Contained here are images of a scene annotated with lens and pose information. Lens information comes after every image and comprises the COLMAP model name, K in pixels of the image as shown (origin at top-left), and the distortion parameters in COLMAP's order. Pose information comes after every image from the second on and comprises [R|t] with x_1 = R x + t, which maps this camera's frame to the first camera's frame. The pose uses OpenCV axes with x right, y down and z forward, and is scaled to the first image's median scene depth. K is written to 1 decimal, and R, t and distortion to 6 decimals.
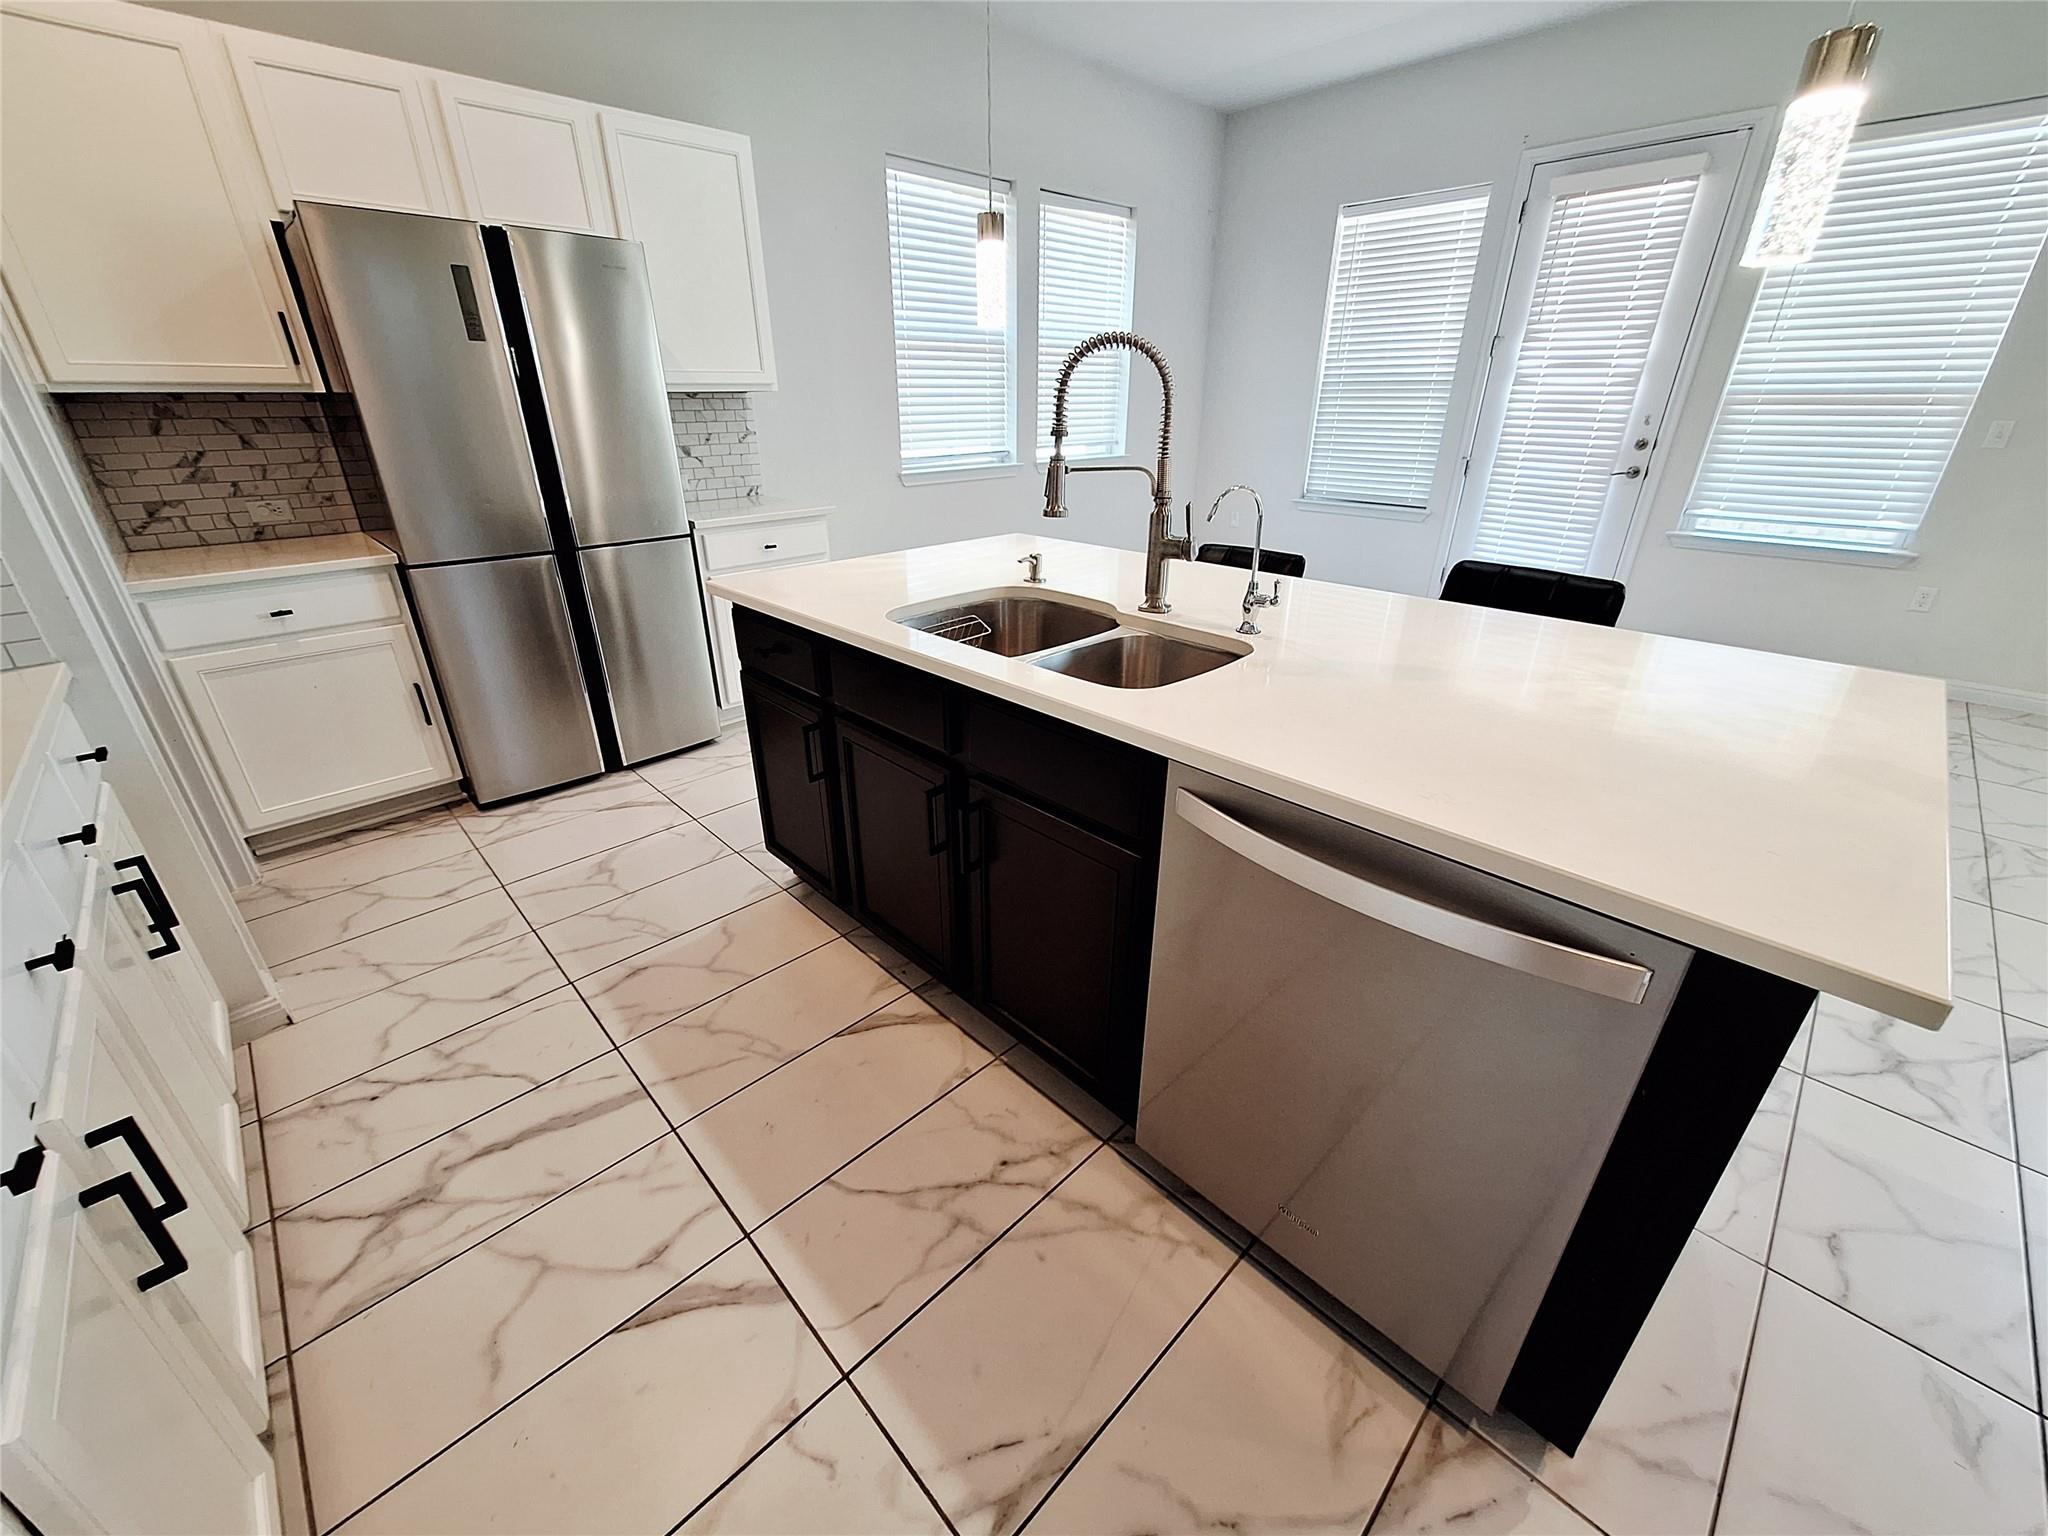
lens RADIAL K [[802.9, 0, 1008.9], [0, 802.9, 771.1], [0, 0, 1]] dist [-0.007931, 0.002201]
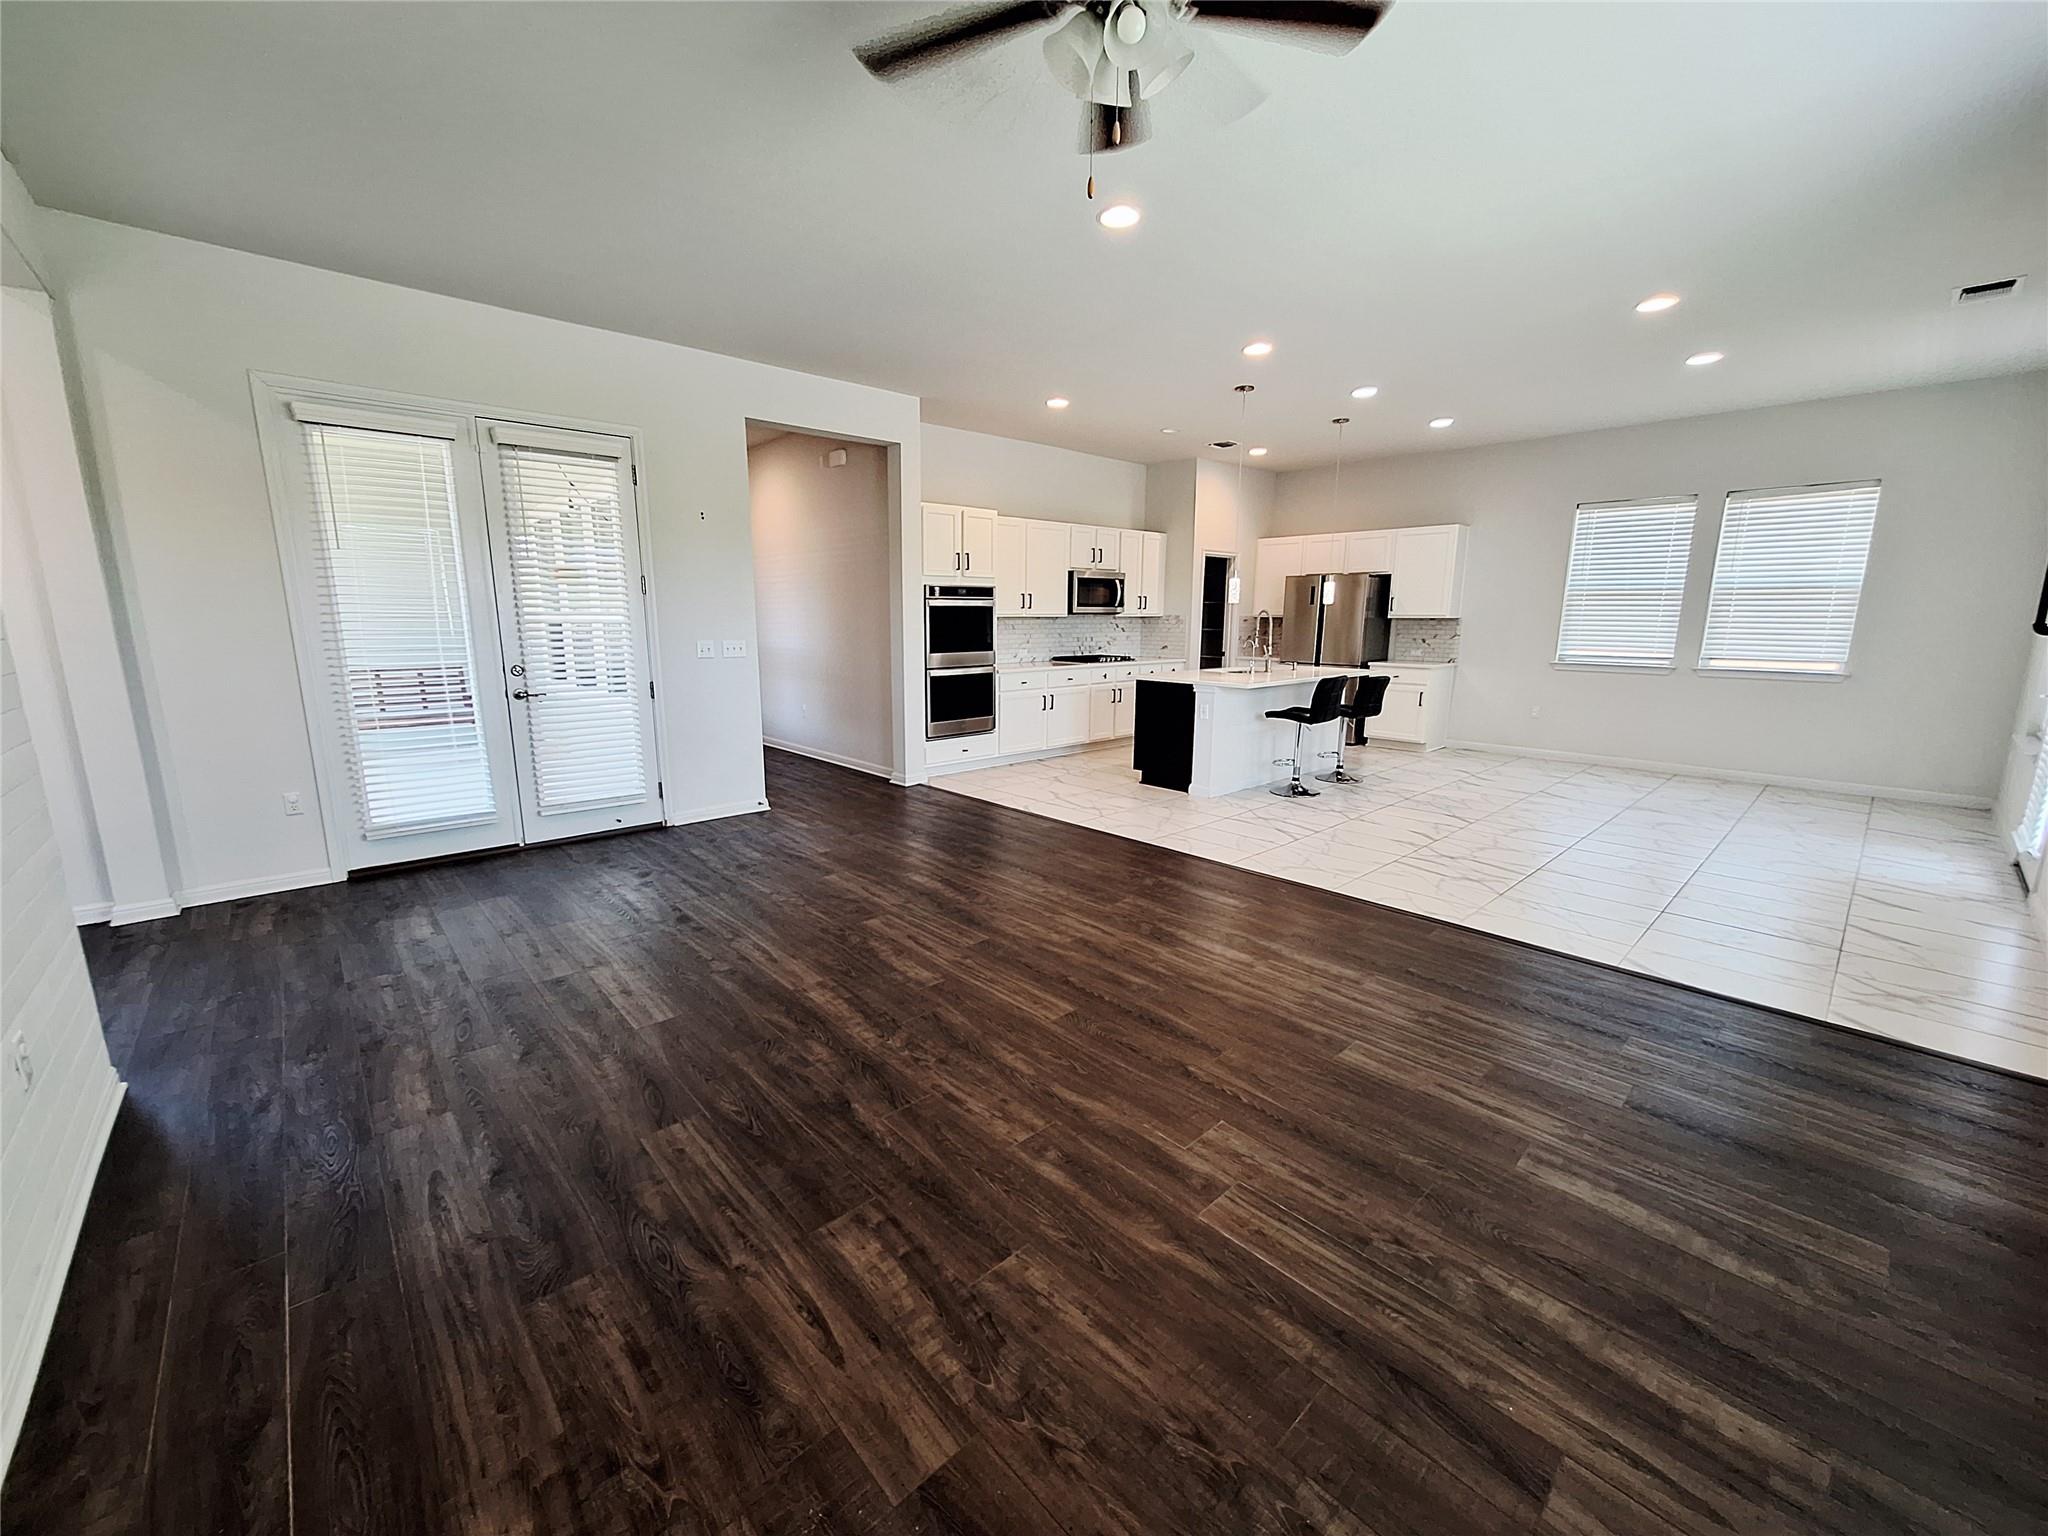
lens RADIAL K [[802.9, 0, 1003.4], [0, 802.9, 767.2], [0, 0, 1]] dist [-0.007931, 0.002201]
pose [[-0.034077, 0.195828, -0.980046, 2.758114], [-0.423505, 0.885392, 0.191640, 0.005378], [0.905253, 0.421584, 0.052763, -0.126361]]
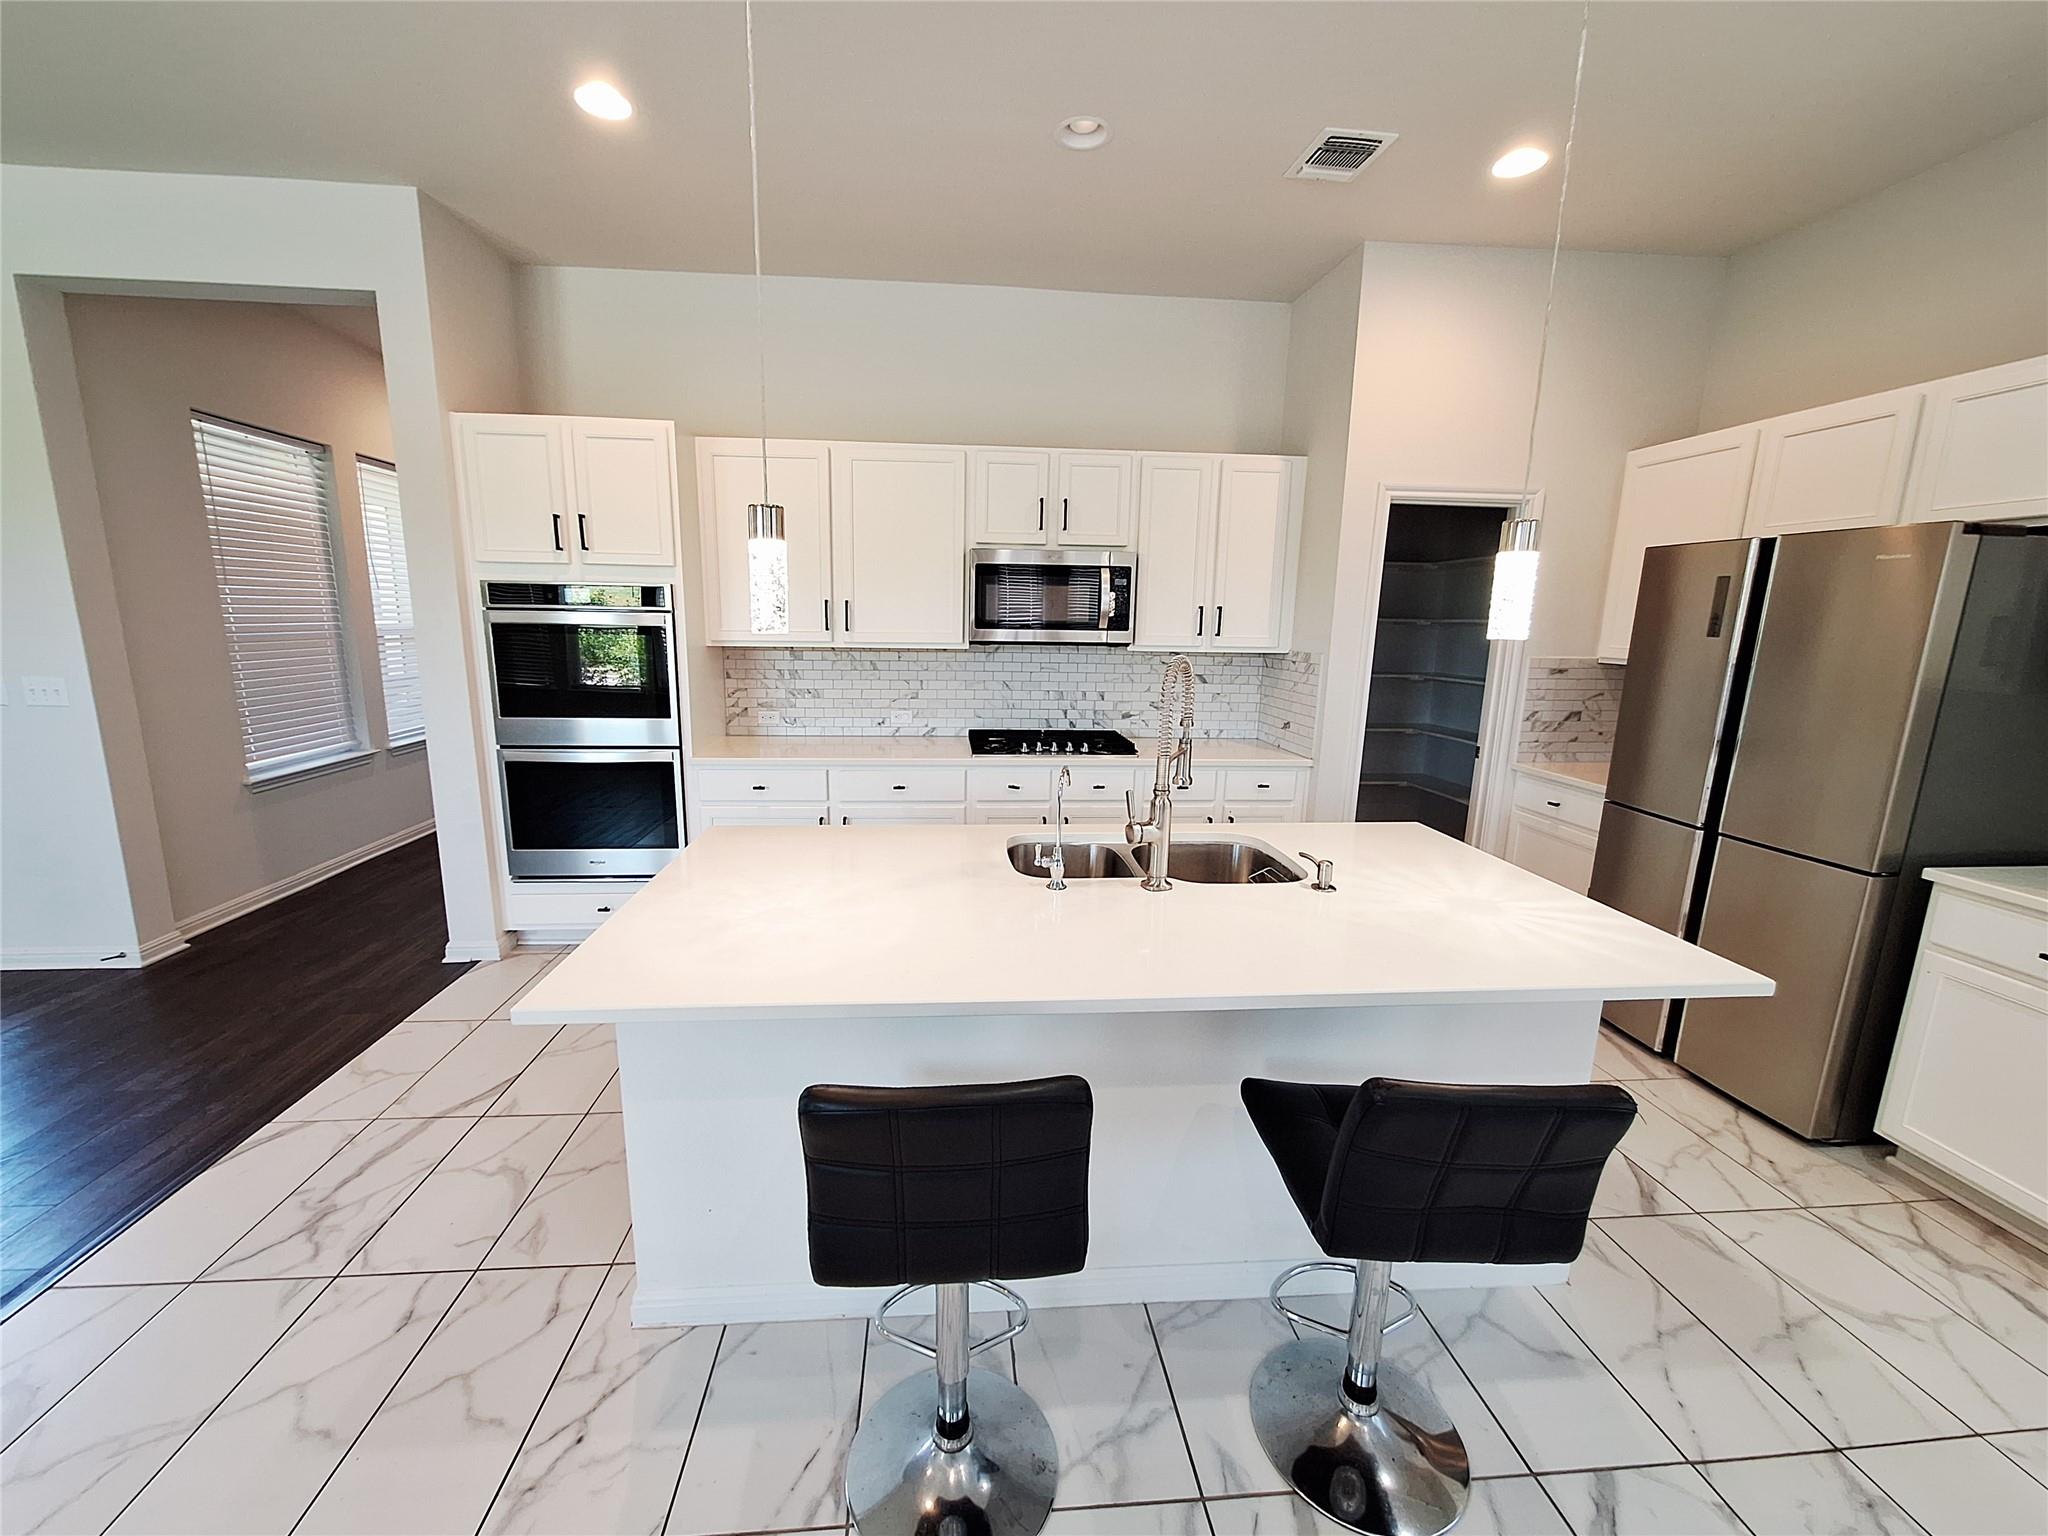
lens RADIAL K [[802.9, 0, 1001.8], [0, 802.9, 767.6], [0, 0, 1]] dist [-0.007931, 0.002201]
pose [[-0.632147, 0.142257, -0.761678, 0.728576], [-0.339052, 0.833116, 0.436992, -0.485121], [0.696731, 0.534491, -0.478419, 0.846979]]
